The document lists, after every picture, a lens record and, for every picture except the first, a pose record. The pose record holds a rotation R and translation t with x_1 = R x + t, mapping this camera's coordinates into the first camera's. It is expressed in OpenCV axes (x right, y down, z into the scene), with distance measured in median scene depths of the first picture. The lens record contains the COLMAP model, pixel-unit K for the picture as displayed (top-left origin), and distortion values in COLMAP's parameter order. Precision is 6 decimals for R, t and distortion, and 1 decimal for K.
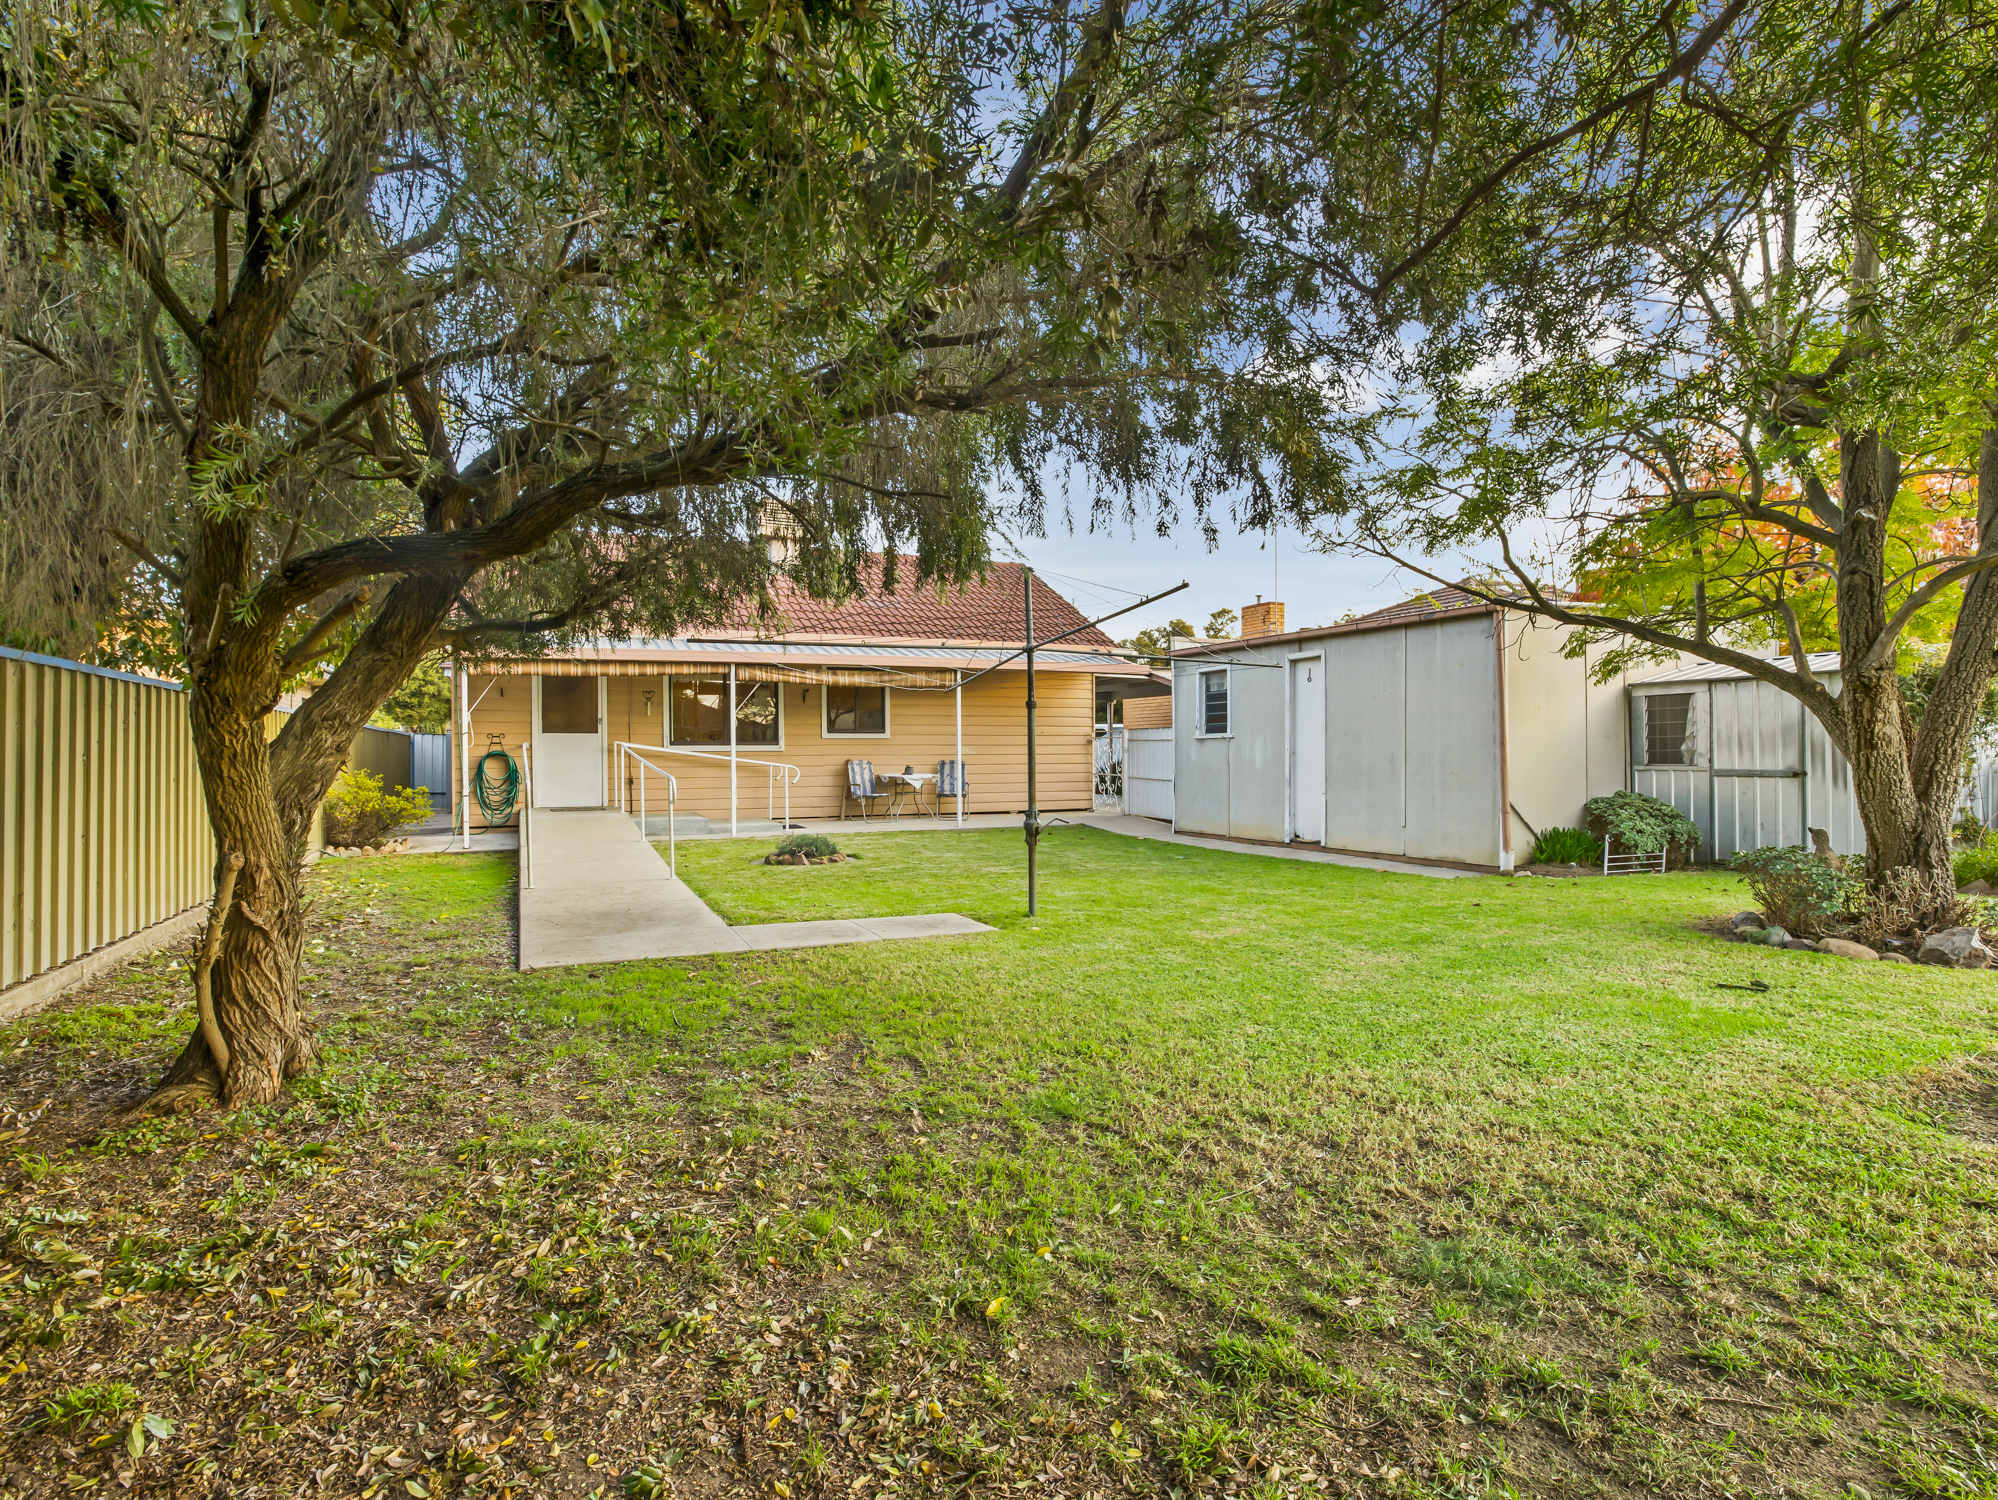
lens RADIAL K [[984.8, 0, 999.0], [0, 984.8, 750.0], [0, 0, 1]] dist [-0.000113, -0.000011]
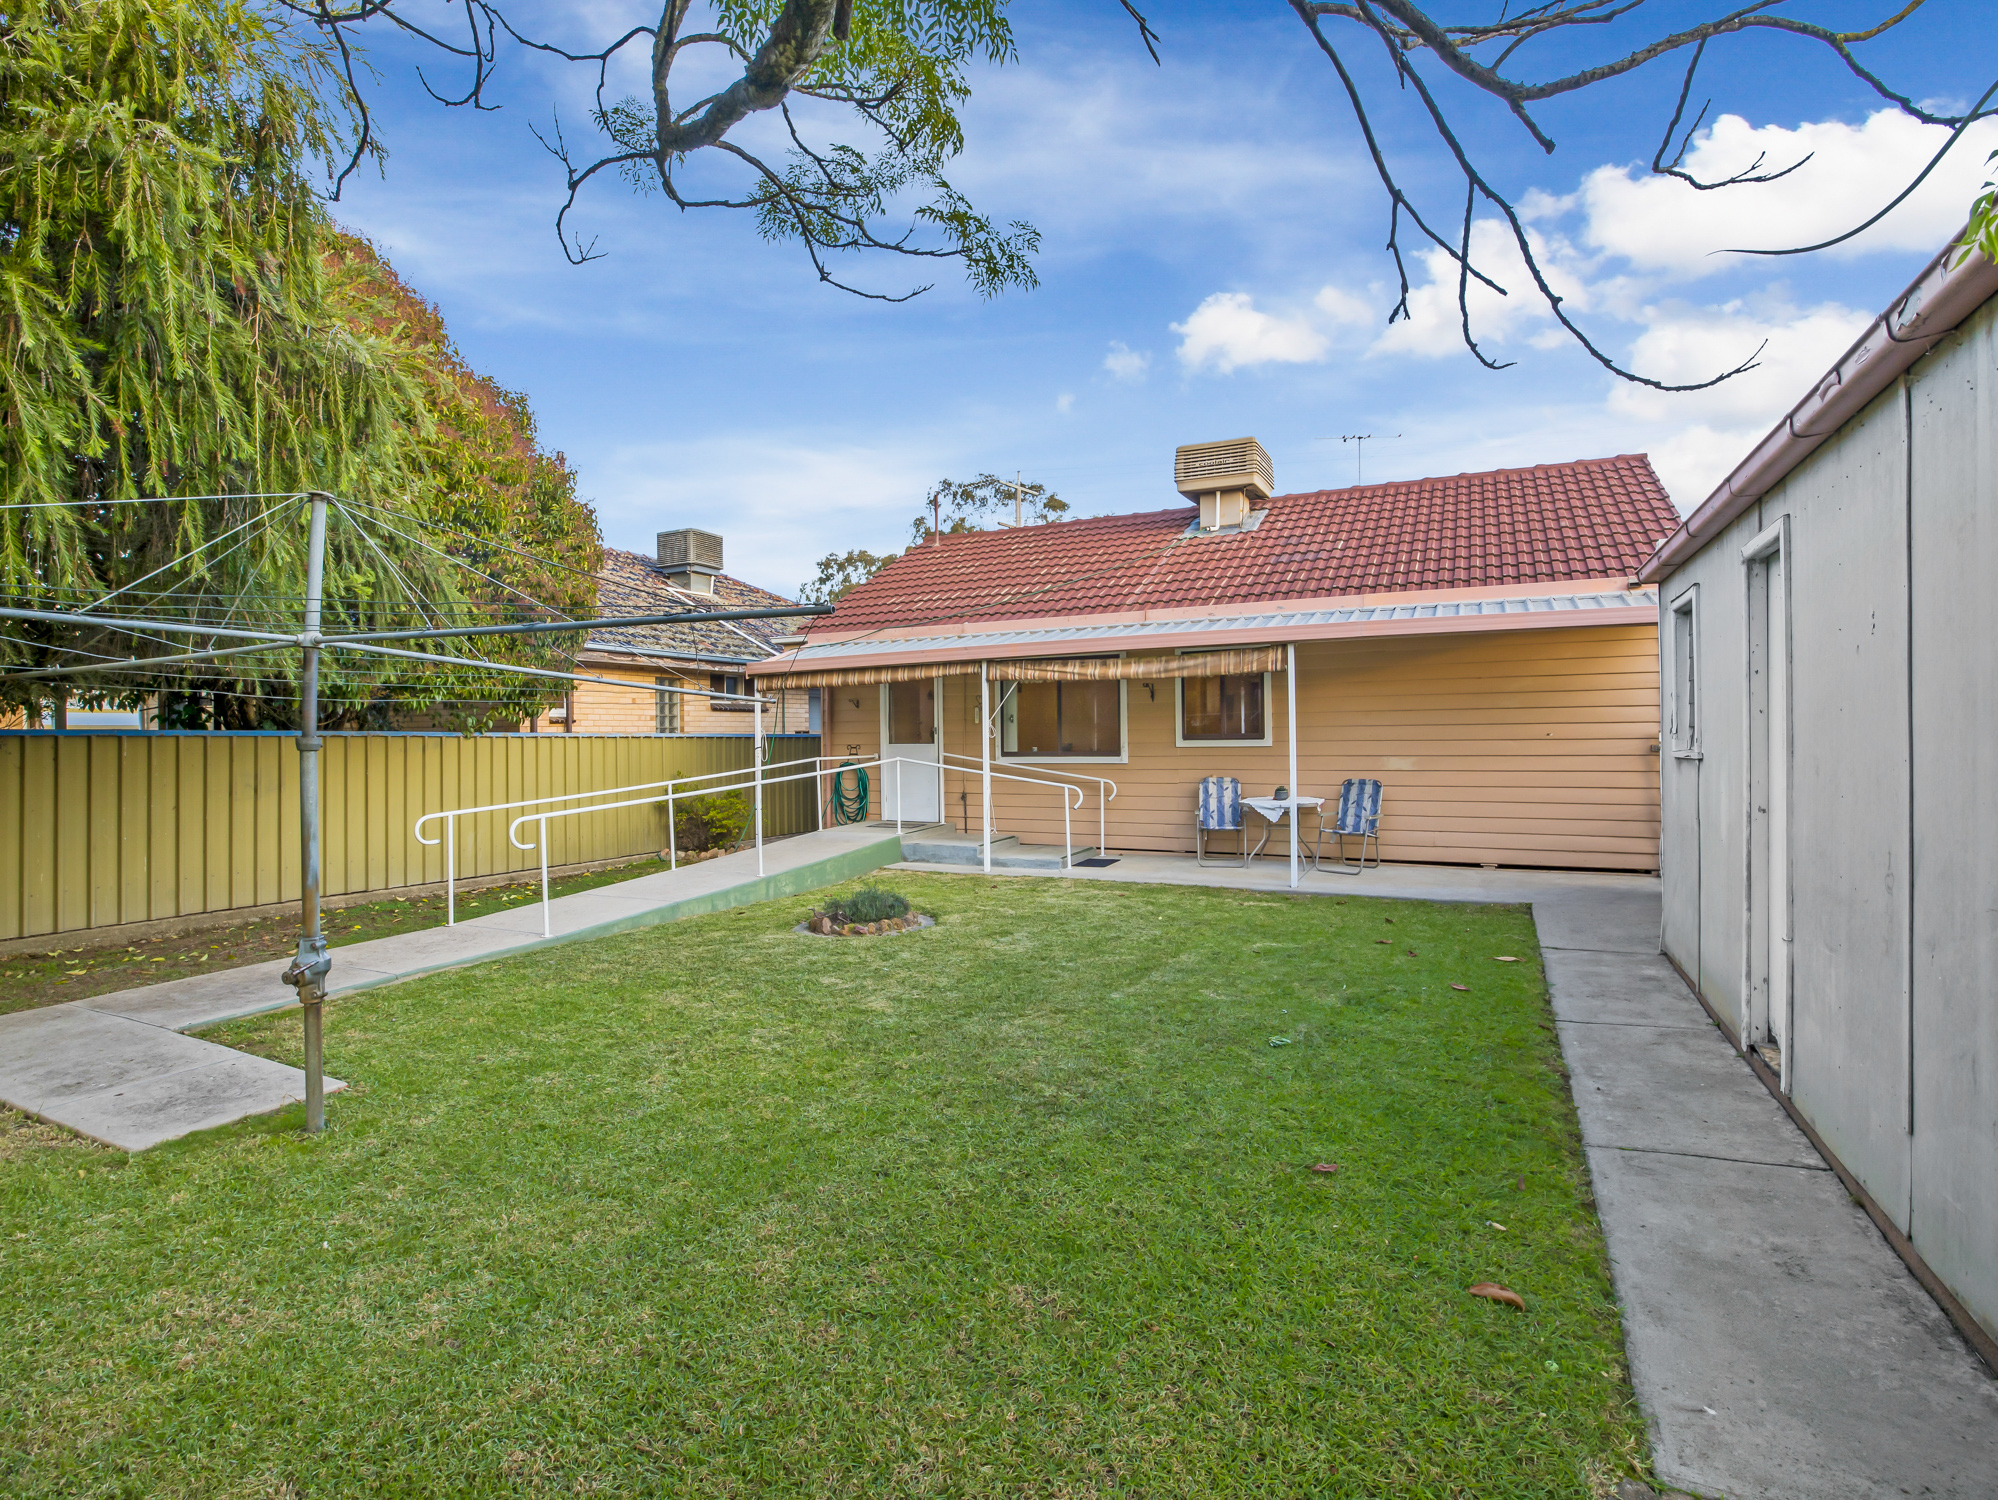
lens RADIAL K [[961.1, 0, 999.0], [0, 961.1, 750.0], [0, 0, 1]] dist [-0.000155, -0.000024]
pose [[0.611833, 0.002416, -0.790983, 0.371730], [0.004435, 0.999969, 0.006485, -0.017500], [0.790974, -0.007476, 0.611804, 0.505032]]
